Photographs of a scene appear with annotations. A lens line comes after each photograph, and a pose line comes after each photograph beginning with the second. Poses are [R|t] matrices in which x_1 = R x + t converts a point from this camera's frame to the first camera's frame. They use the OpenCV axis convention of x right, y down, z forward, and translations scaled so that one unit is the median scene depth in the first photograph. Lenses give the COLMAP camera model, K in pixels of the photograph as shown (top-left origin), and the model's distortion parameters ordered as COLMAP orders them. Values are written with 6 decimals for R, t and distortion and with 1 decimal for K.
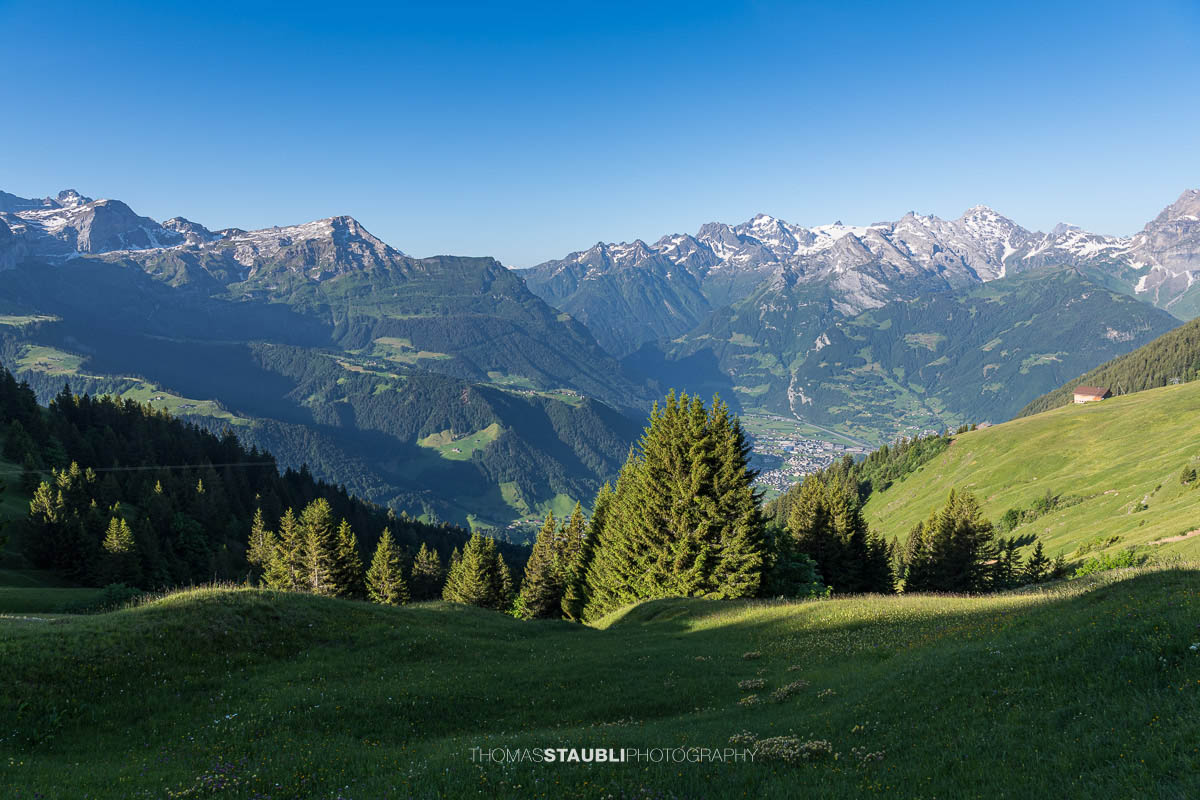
lens RADIAL K [[813.3, 0, 598.1], [0, 813.3, 405.2], [0, 0, 1]] dist [0.011337, -0.007672]
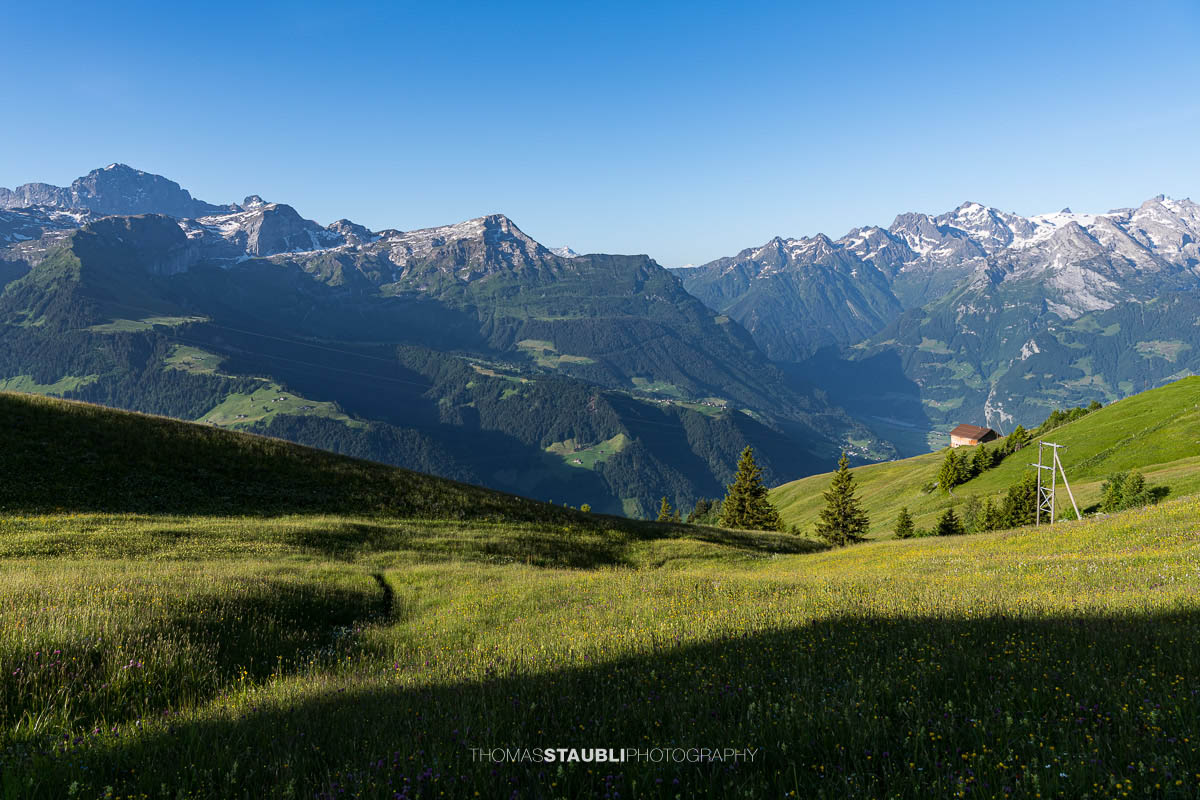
lens RADIAL K [[873.5, 0, 596.9], [0, 873.5, 399.8], [0, 0, 1]] dist [0.004834, -0.013230]
pose [[0.976973, 0.023641, -0.212048, 0.030462], [-0.026837, 0.999565, -0.012207, -0.001863], [0.211668, 0.017616, 0.977183, 0.010770]]
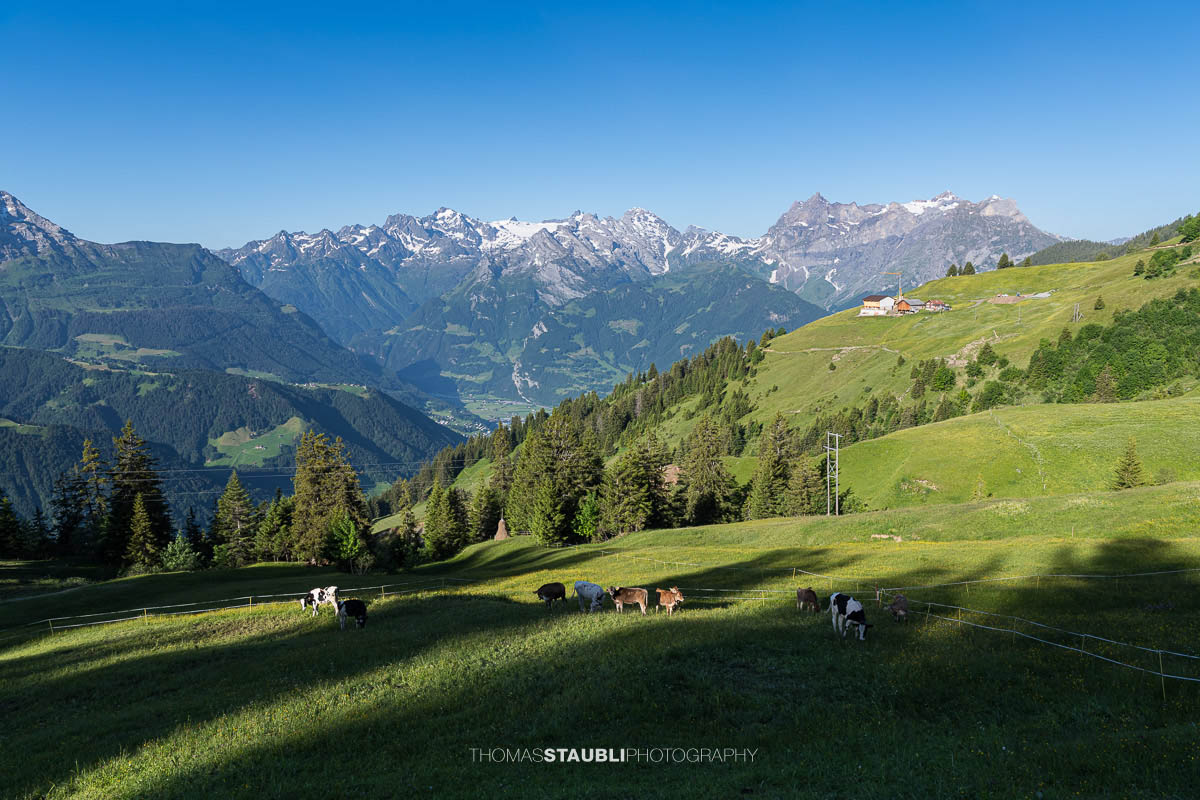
lens RADIAL K [[813.3, 0, 601.5], [0, 813.3, 401.0], [0, 0, 1]] dist [0.011337, -0.007672]
pose [[0.911559, -0.059159, 0.406892, -0.100873], [0.058068, 0.998199, 0.015041, 0.005448], [-0.407049, 0.009916, 0.913353, -0.012540]]
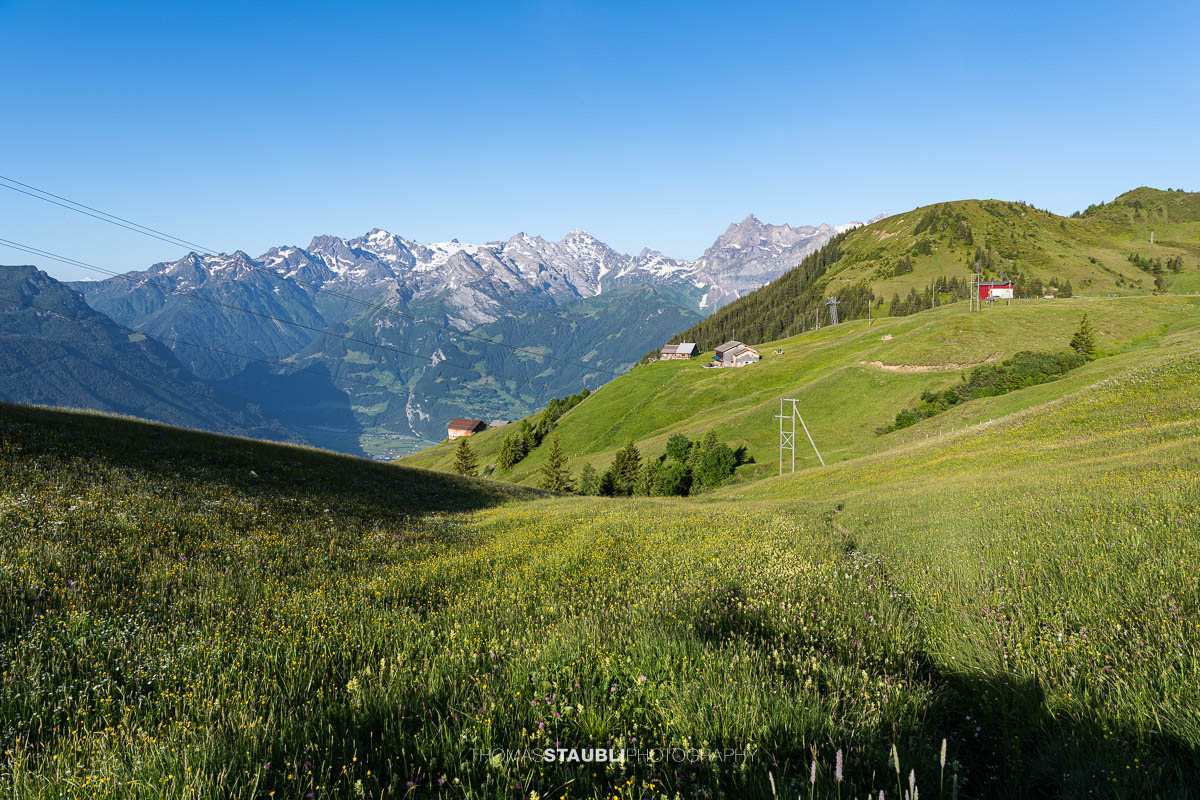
lens RADIAL K [[813.3, 0, 602.1], [0, 813.3, 397.9], [0, 0, 1]] dist [0.011337, -0.007672]
pose [[0.901000, -0.049221, 0.431017, 0.025253], [0.061161, 0.998031, -0.013877, -0.001651], [-0.429486, 0.038865, 0.902237, 0.011174]]
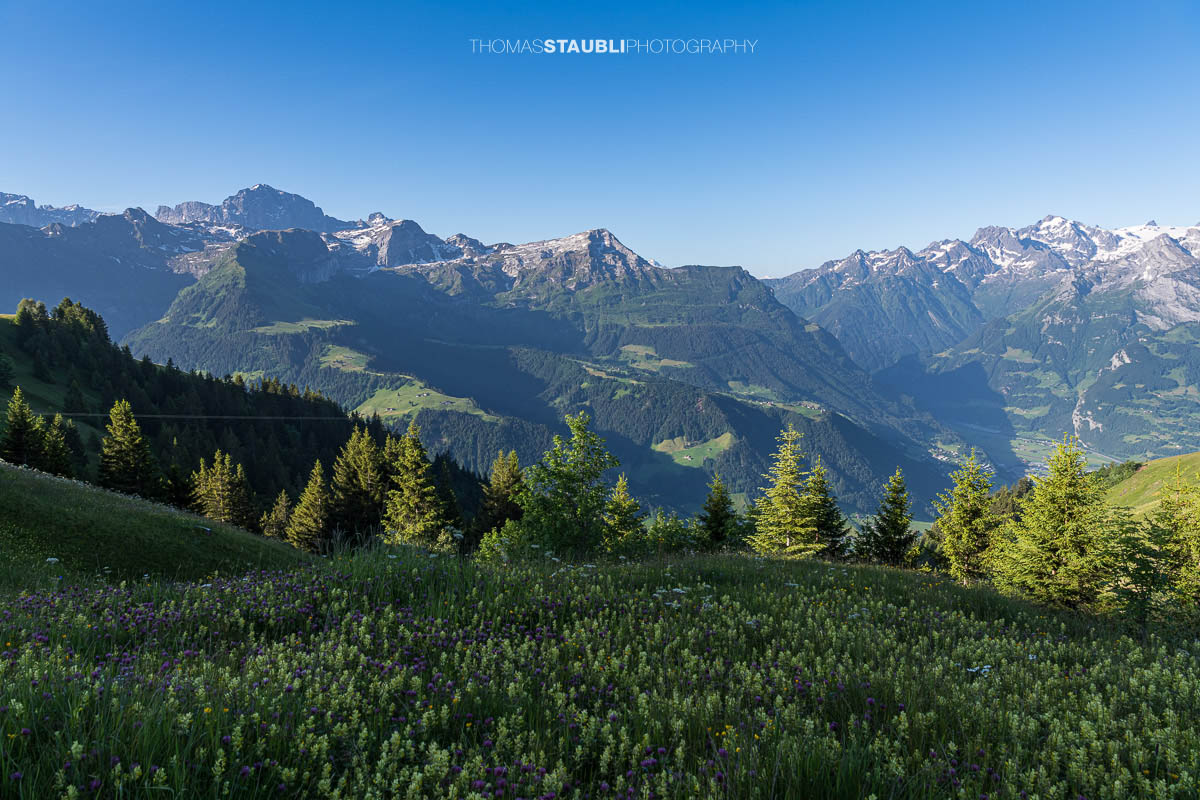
lens RADIAL K [[813.3, 0, 595.9], [0, 813.3, 402.0], [0, 0, 1]] dist [0.011337, -0.007672]
pose [[0.951943, 0.040528, -0.303581, 0.010383], [-0.045376, 0.998930, -0.008931, 0.000495], [0.302894, 0.022277, 0.952764, 0.002617]]
